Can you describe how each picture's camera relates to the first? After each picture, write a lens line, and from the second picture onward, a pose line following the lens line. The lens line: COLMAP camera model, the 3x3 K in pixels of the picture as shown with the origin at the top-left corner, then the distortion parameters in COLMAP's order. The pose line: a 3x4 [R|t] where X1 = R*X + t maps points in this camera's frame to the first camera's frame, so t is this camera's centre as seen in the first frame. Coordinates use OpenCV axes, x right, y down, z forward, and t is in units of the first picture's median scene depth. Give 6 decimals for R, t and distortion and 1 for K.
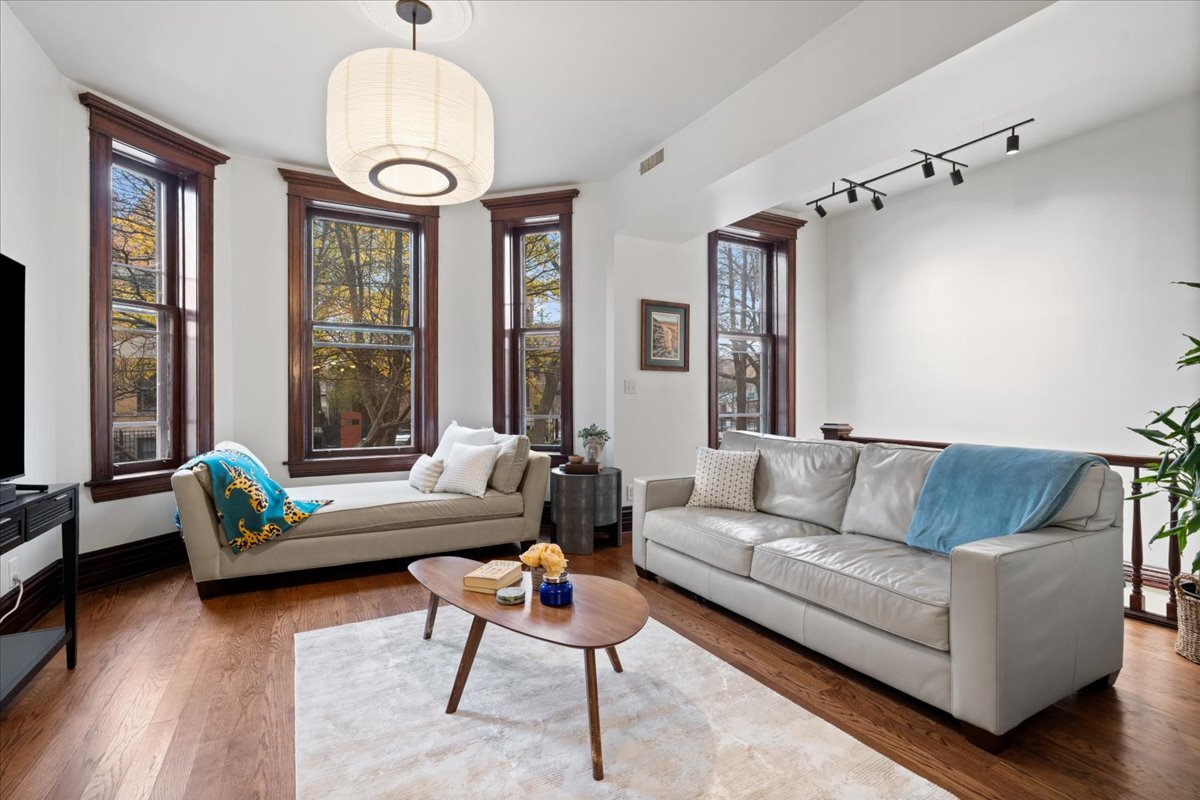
lens RADIAL K [[558.0, 0, 600.0], [0, 558.0, 400.0], [0, 0, 1]] dist [-0.002178, -0.000110]
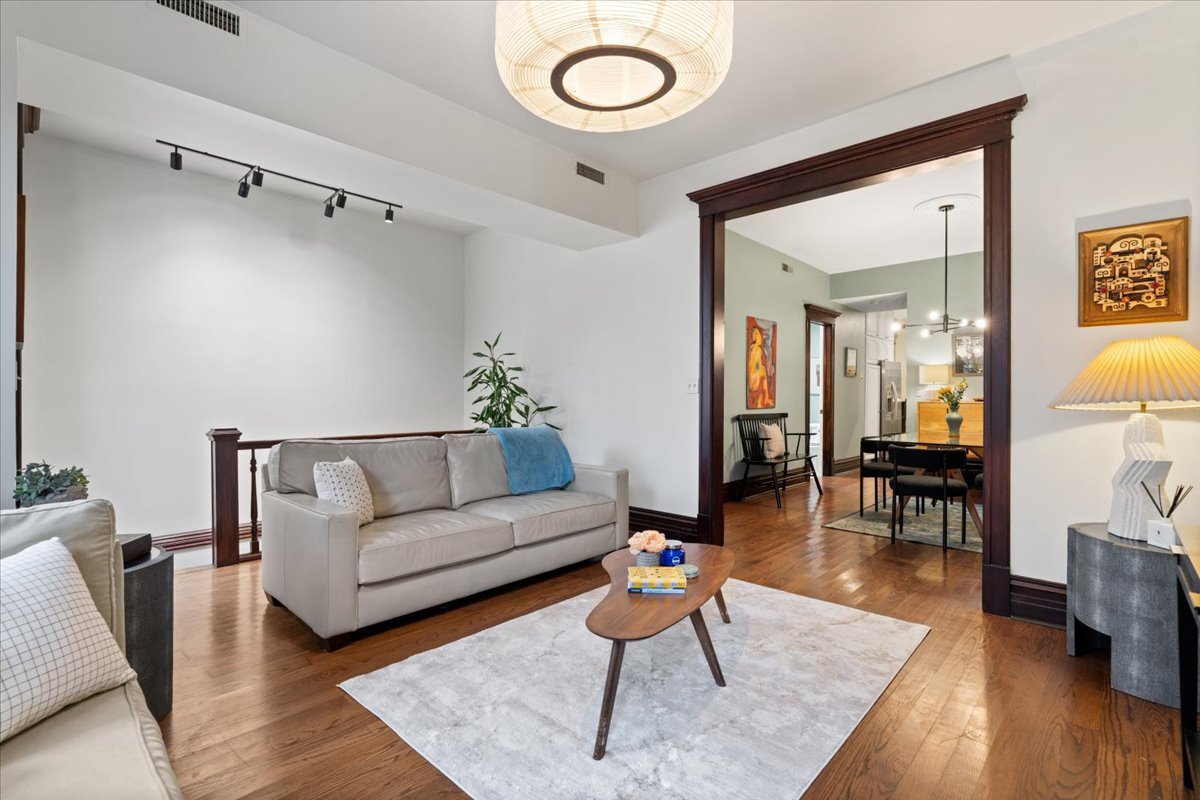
lens RADIAL K [[558.0, 0, 600.0], [0, 558.0, 400.0], [0, 0, 1]] dist [-0.002178, -0.000110]
pose [[-0.323282, -0.006764, 0.946278, -1.028098], [-0.001947, 0.999977, 0.006483, -0.016505], [-0.946301, 0.000253, -0.323288, 1.315184]]
